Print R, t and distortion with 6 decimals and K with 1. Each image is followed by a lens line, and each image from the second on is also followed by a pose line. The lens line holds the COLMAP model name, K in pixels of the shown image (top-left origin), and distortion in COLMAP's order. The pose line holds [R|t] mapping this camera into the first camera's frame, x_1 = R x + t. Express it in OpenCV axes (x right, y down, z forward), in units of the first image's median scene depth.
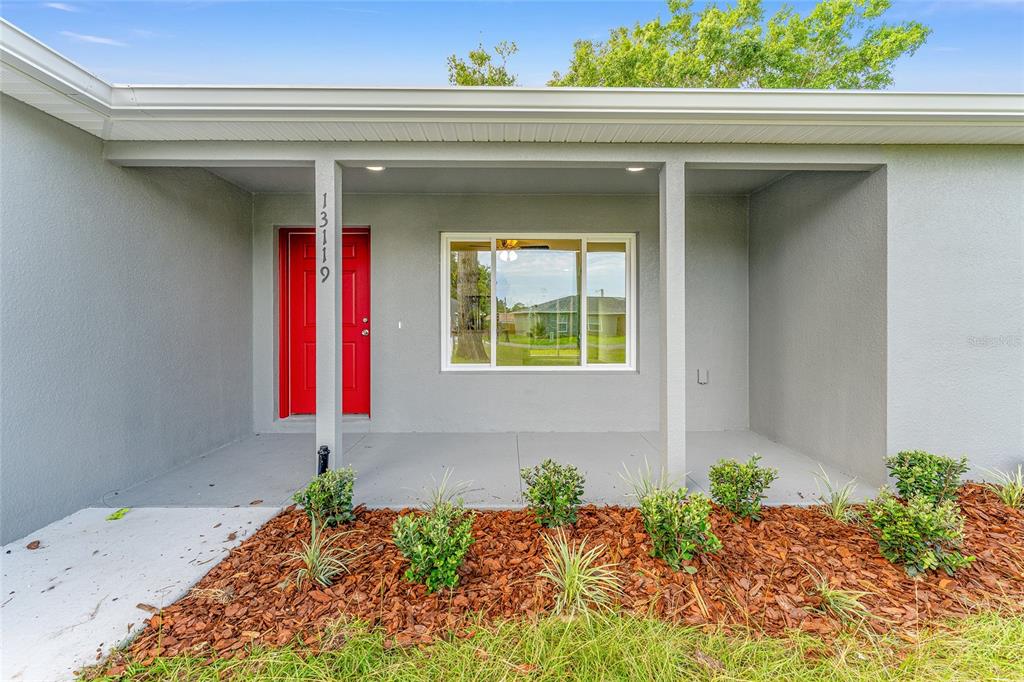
lens RADIAL K [[410.7, 0, 513.3], [0, 410.7, 321.8], [0, 0, 1]] dist [0.001192, -0.000372]
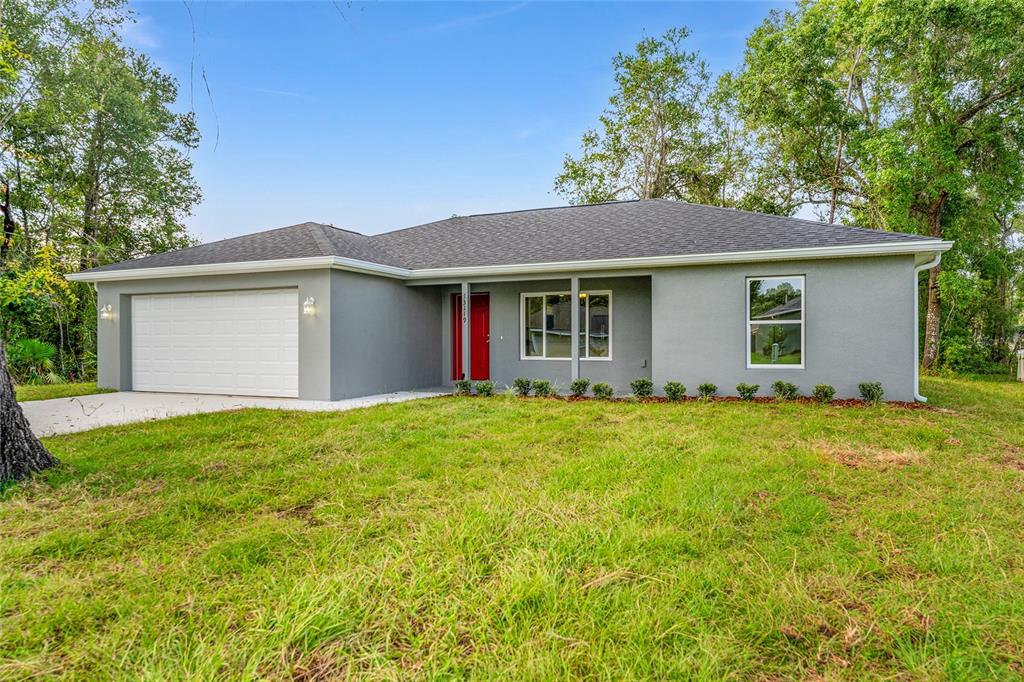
lens RADIAL K [[653.9, 0, 507.6], [0, 653.9, 338.5], [0, 0, 1]] dist [0.002455, -0.000993]
pose [[0.904350, -0.008114, -0.426714, 1.174437], [0.002756, 0.999909, -0.013171, 0.055293], [0.426782, 0.010736, 0.904291, -2.013589]]
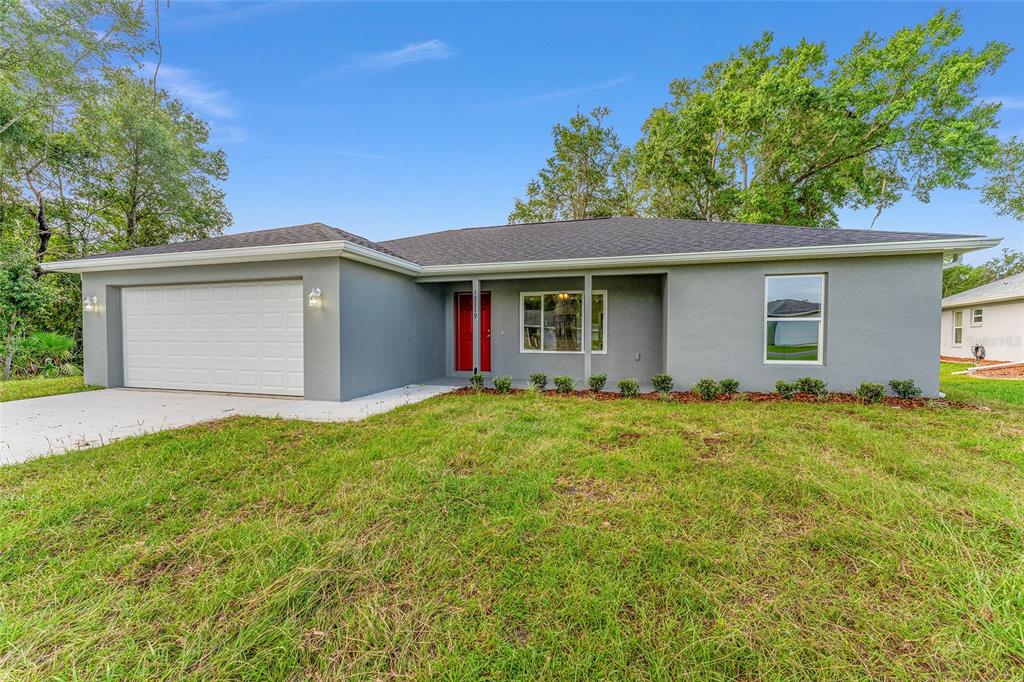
lens RADIAL K [[410.7, 0, 512.4], [0, 410.7, 341.4], [0, 0, 1]] dist [0.001192, -0.000372]
pose [[0.954428, 0.002288, -0.298431, 0.468766], [0.000650, 0.999952, 0.009745, 0.033316], [0.298439, -0.009495, 0.954381, -1.197939]]
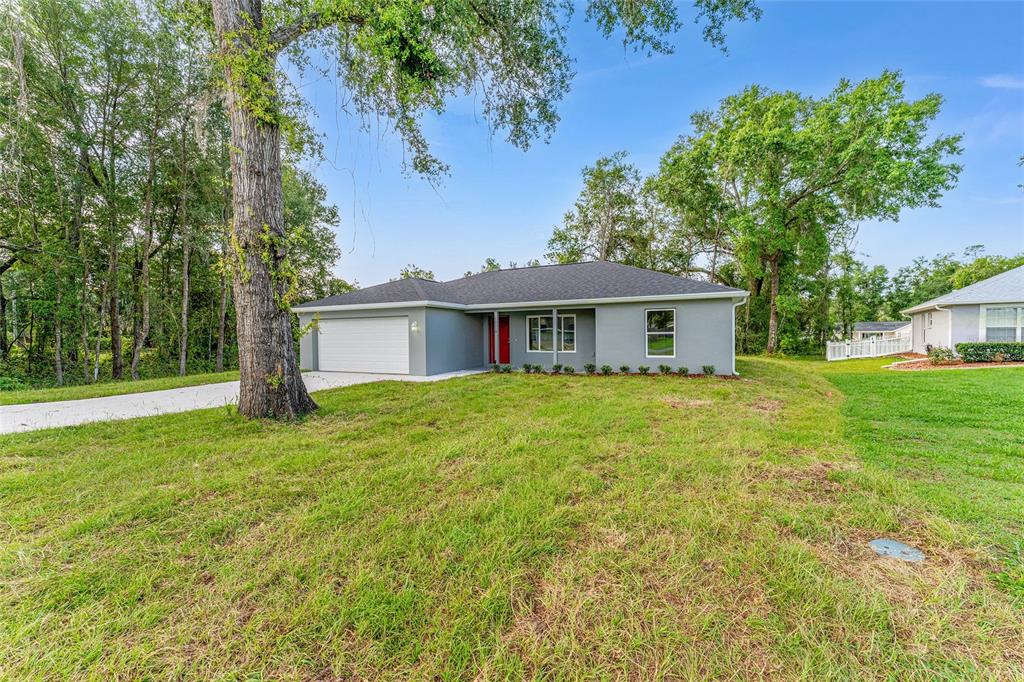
lens RADIAL K [[410.7, 0, 508.2], [0, 410.7, 341.4], [0, 0, 1]] dist [0.001192, -0.000372]
pose [[0.888938, -0.006721, -0.457978, 1.411373], [0.011657, 0.999900, 0.007954, -0.013549], [0.457879, -0.012409, 0.888928, -2.447539]]
